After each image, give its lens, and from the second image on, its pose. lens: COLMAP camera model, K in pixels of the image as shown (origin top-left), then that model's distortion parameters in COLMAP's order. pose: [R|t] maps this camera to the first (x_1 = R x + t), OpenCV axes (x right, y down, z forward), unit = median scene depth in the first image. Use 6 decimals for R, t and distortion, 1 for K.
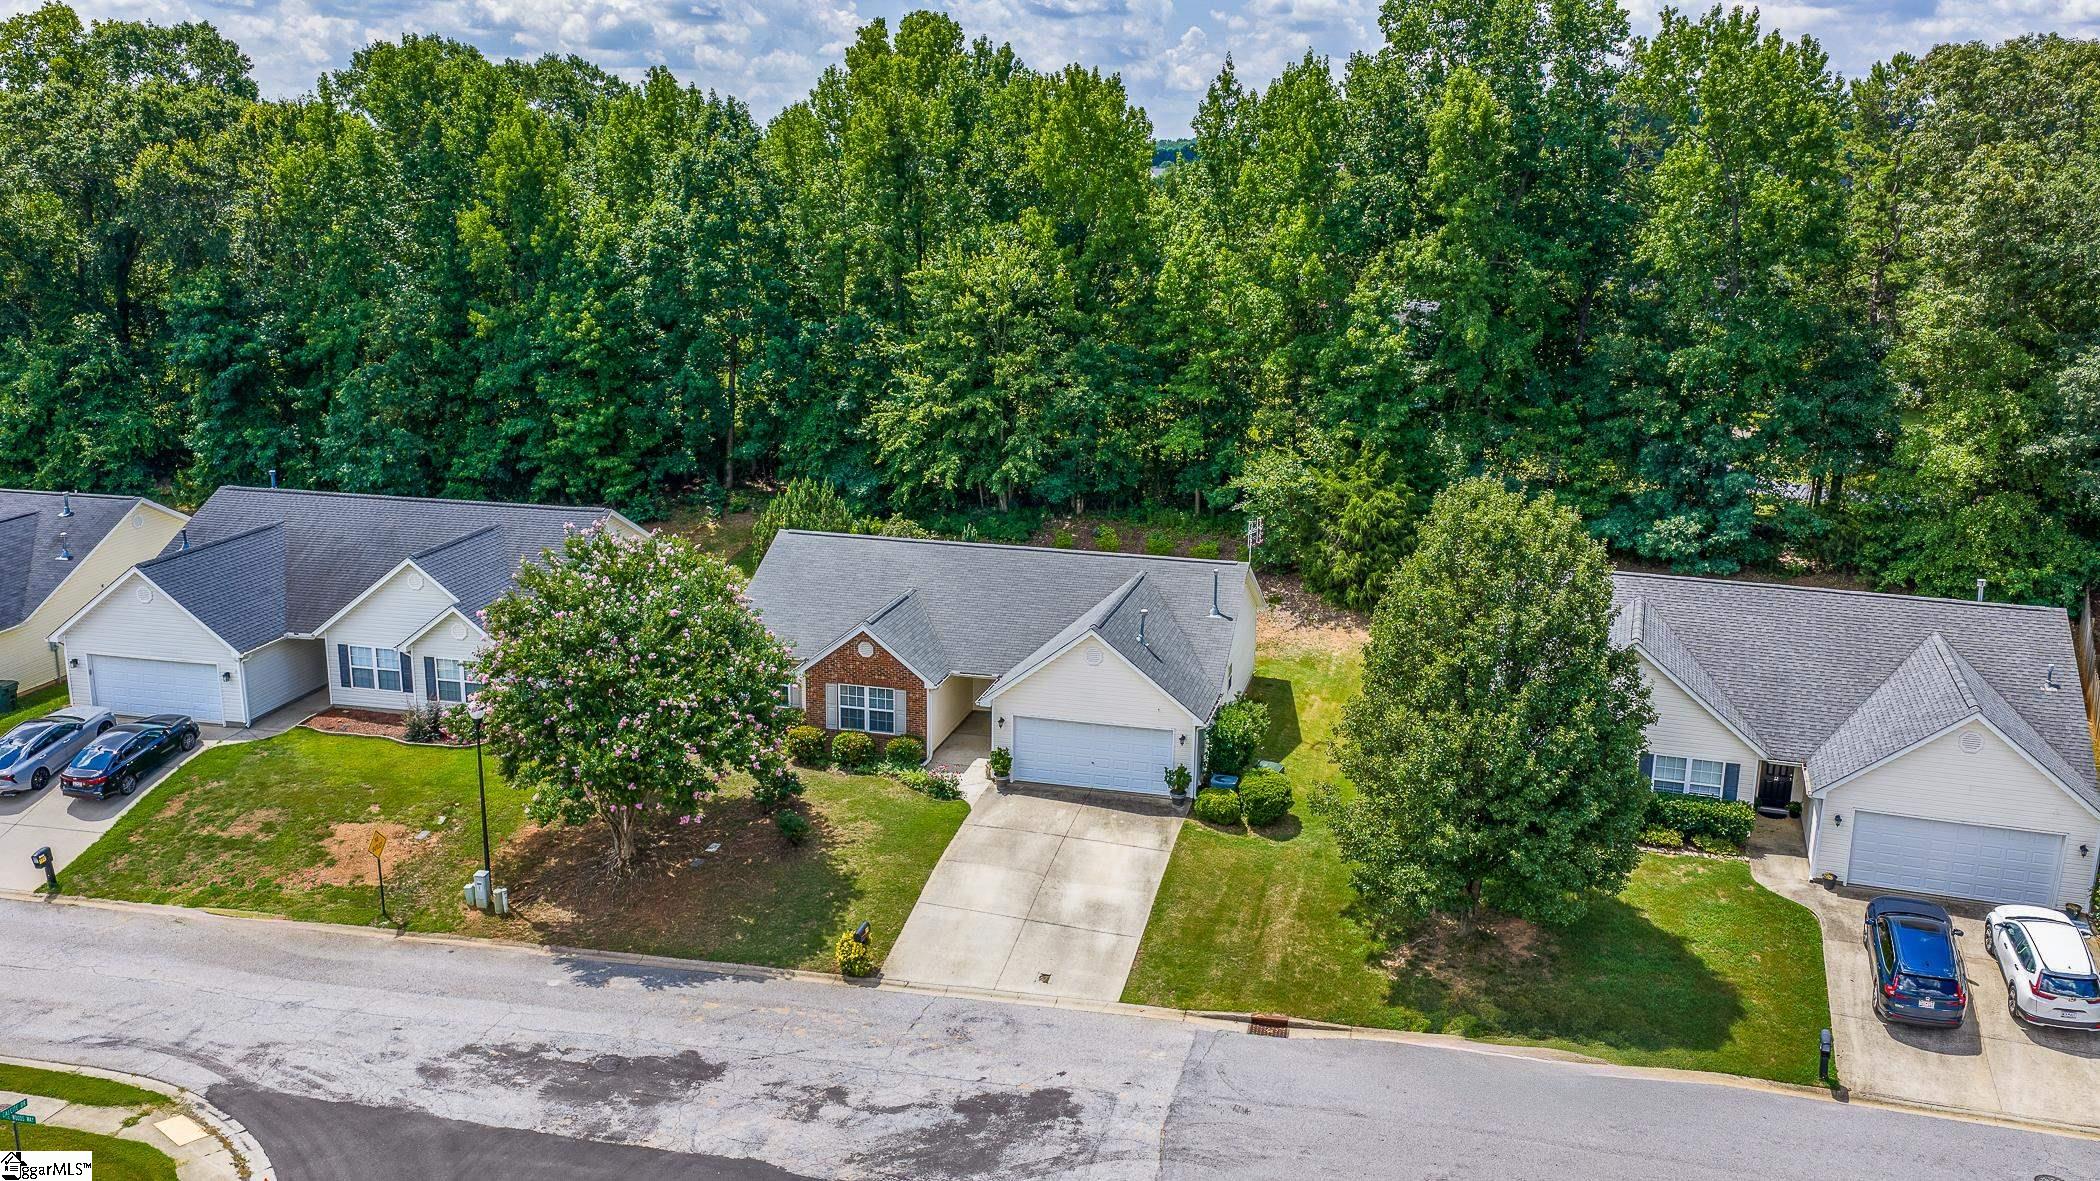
lens RADIAL K [[1766.0, 0, 1055.9], [0, 1766.0, 587.3], [0, 0, 1]] dist [0.010962, -0.030845]
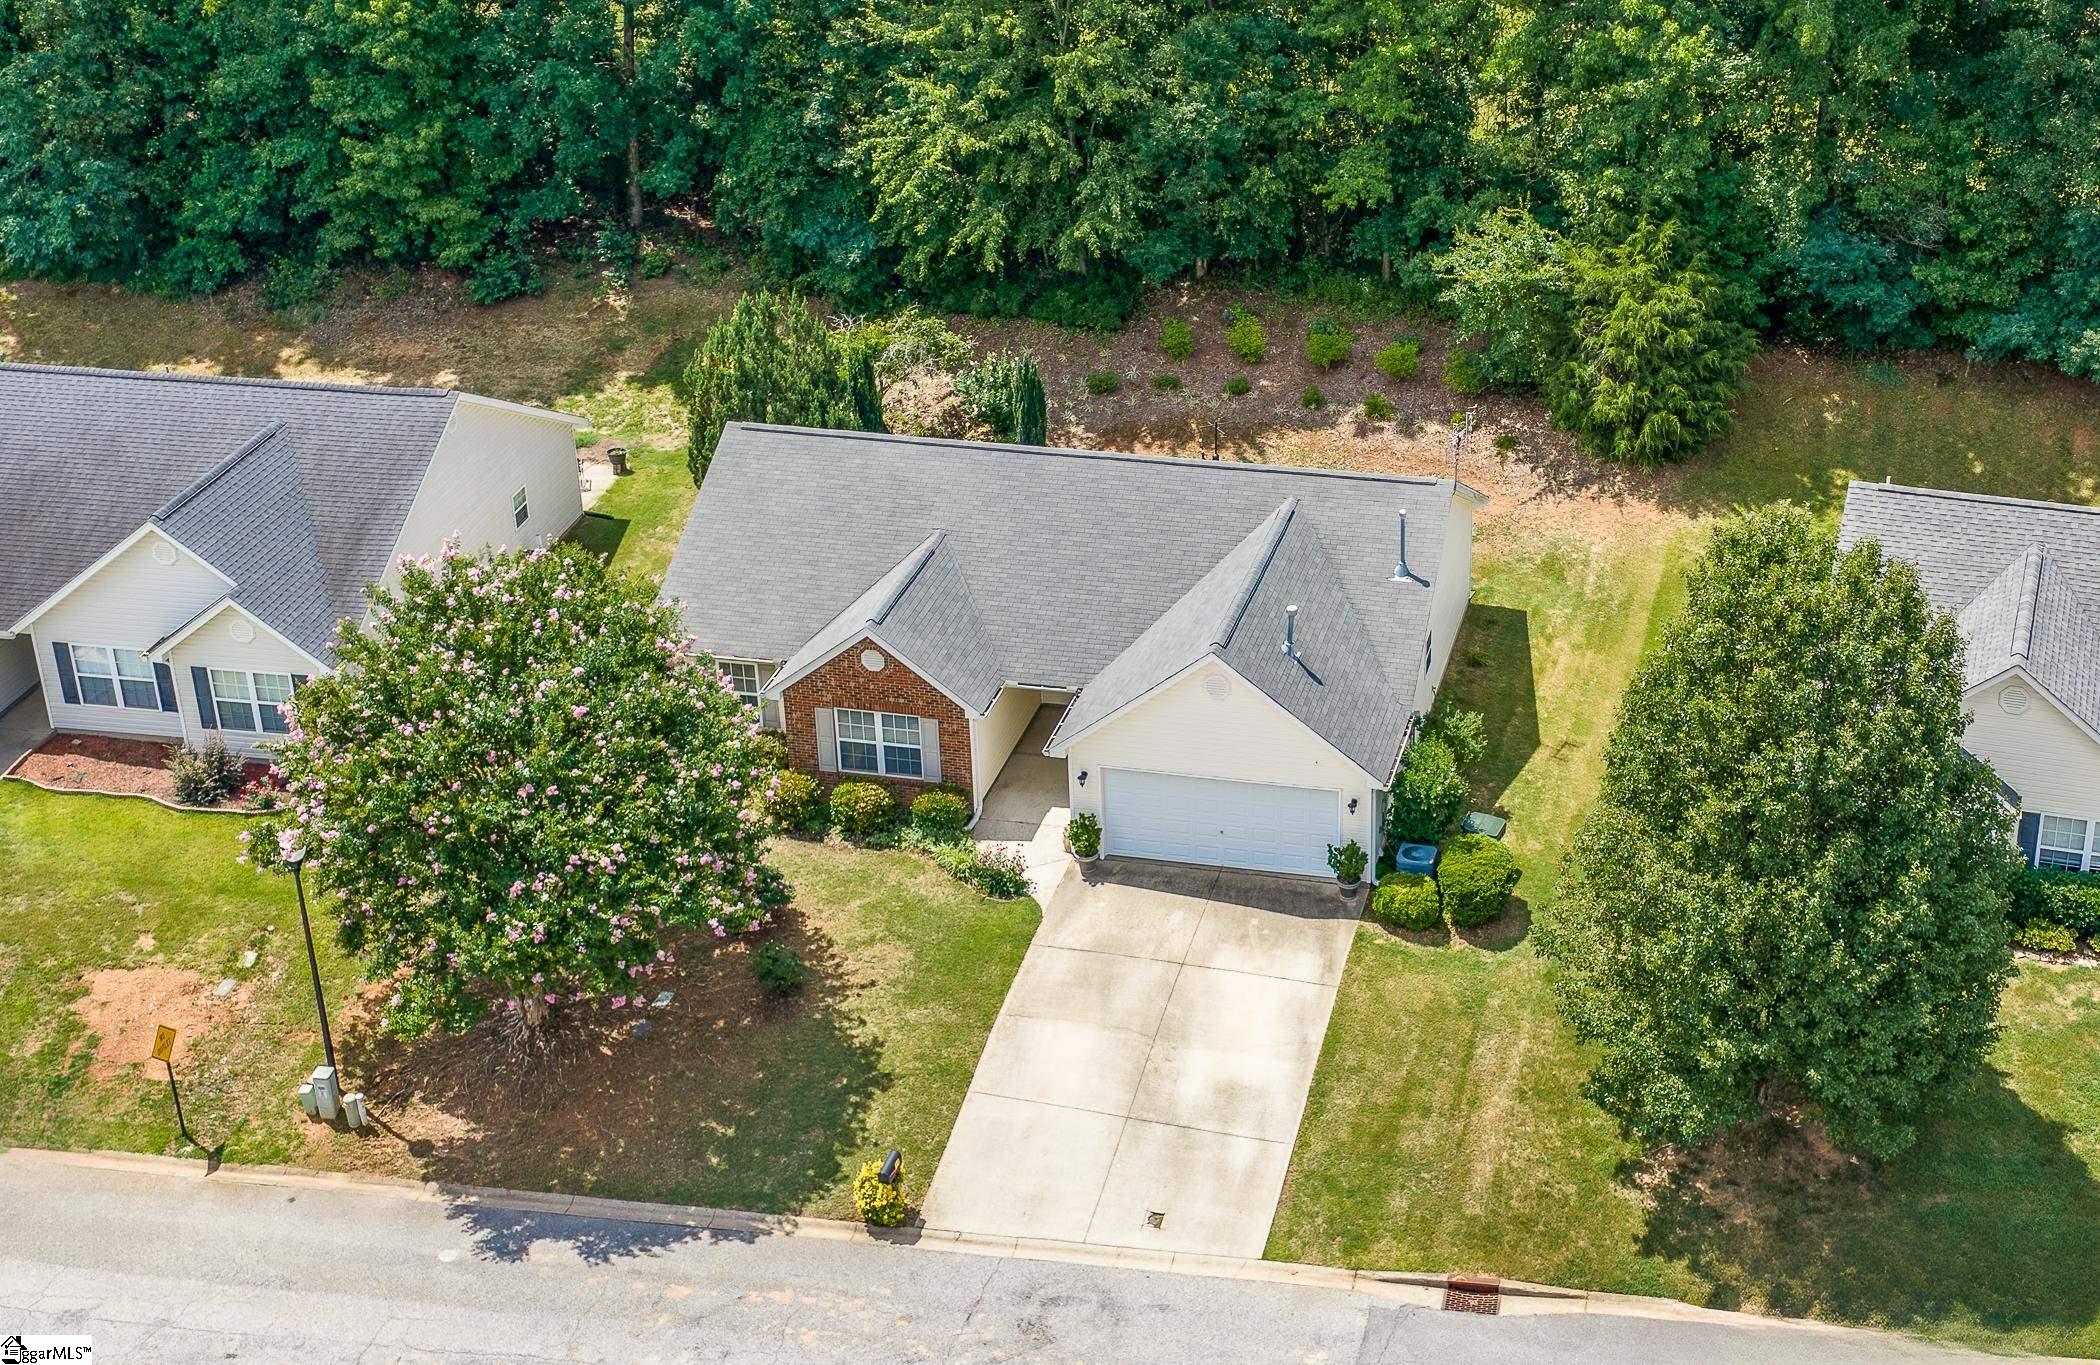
lens RADIAL K [[2897.7, 0, 1325.1], [0, 2897.7, 634.5], [0, 0, 1]] dist [0.003574, 0.000000]
pose [[0.998666, -0.033857, 0.038998, 0.019791], [0.024783, 0.976676, 0.213283, -0.208571], [-0.045310, -0.212032, 0.976212, -0.063174]]
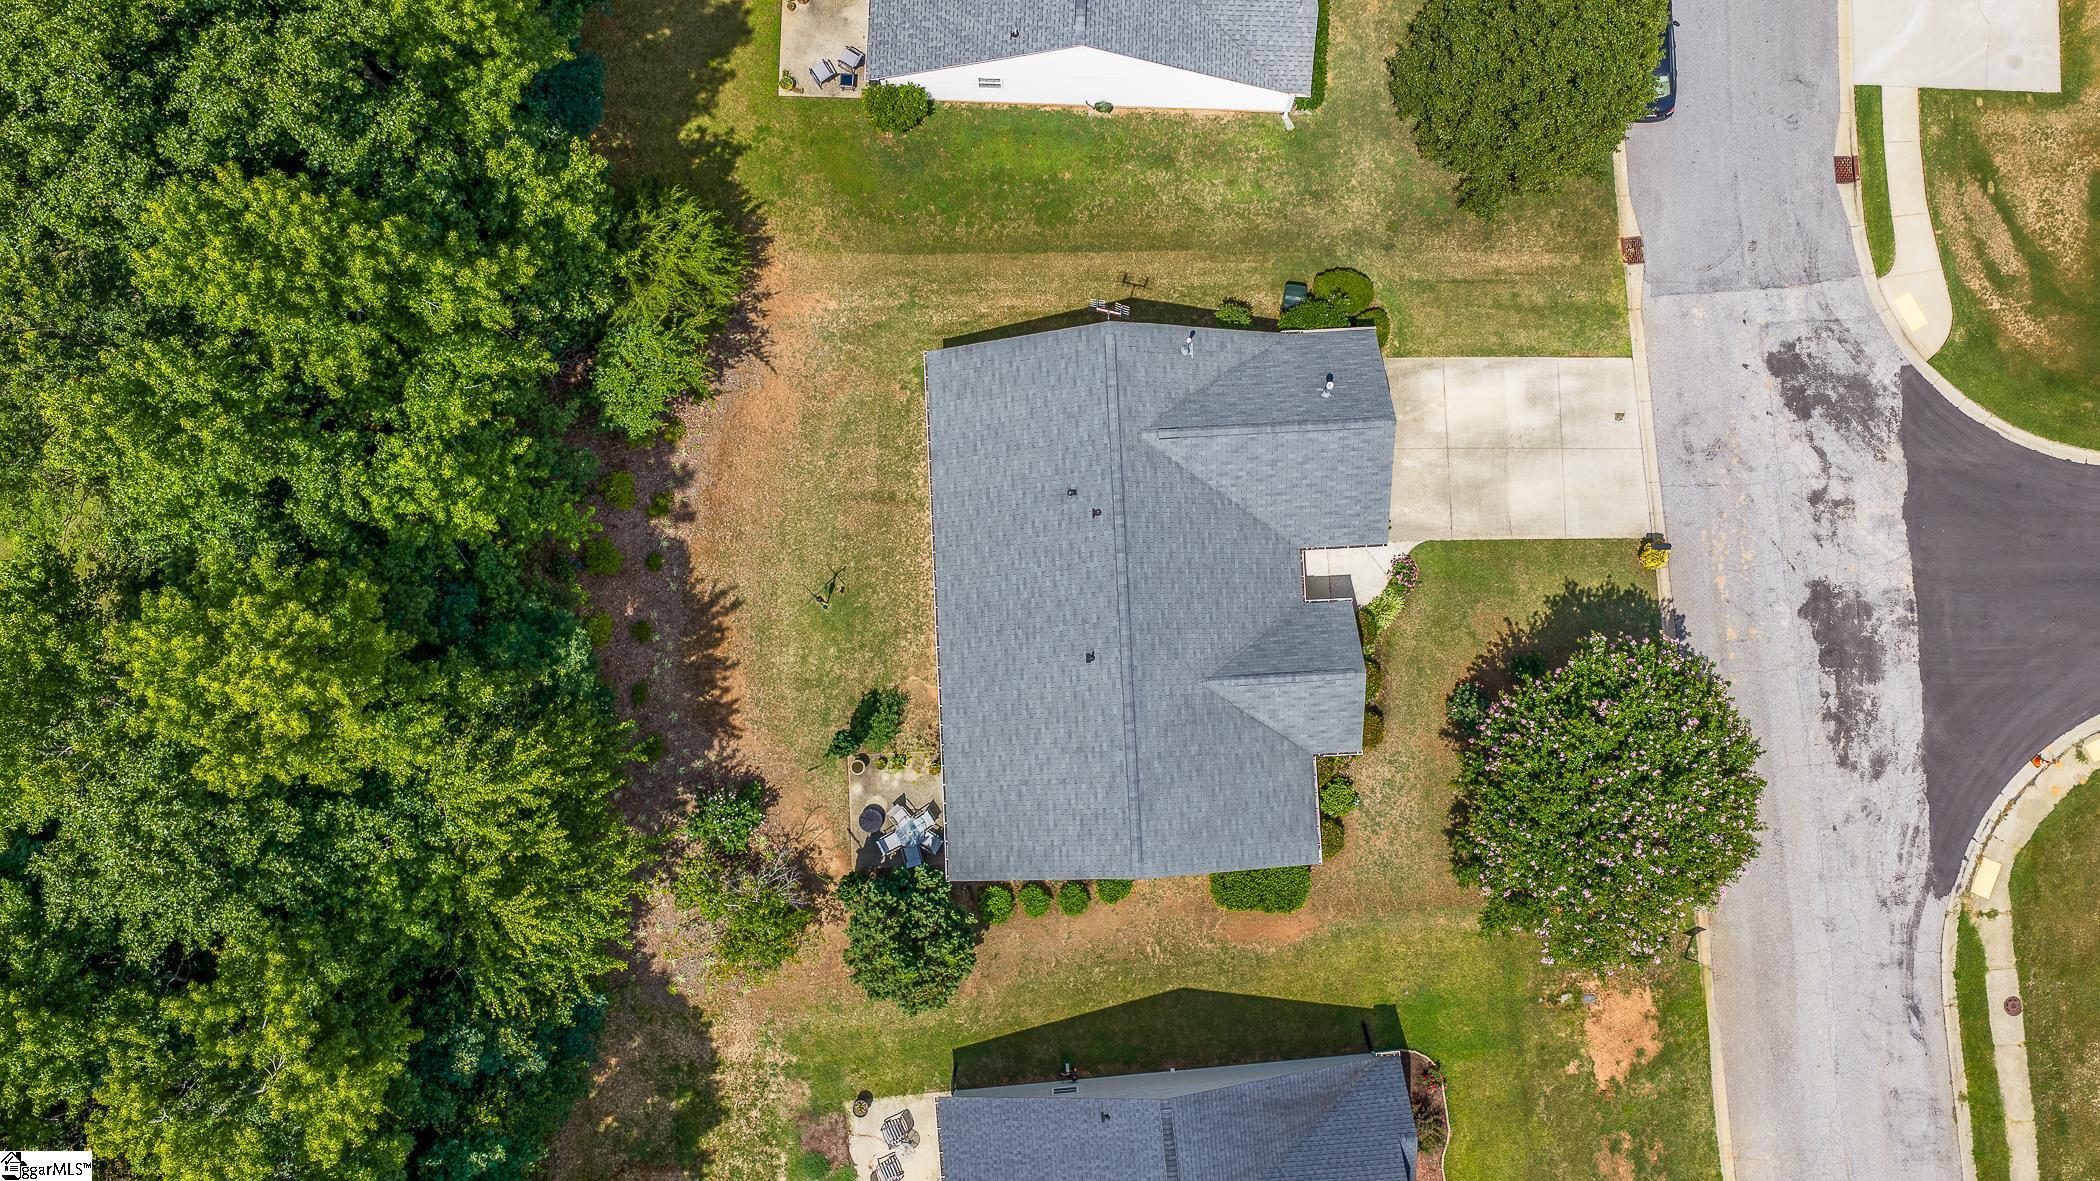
lens RADIAL K [[1766.0, 0, 1049.2], [0, 1766.0, 595.0], [0, 0, 1]] dist [0.010962, -0.030845]
pose [[-0.289620, -0.954941, 0.064876, -0.082433], [0.228170, -0.003056, 0.973617, -1.004296], [-0.929548, 0.296781, 0.218774, 0.965323]]
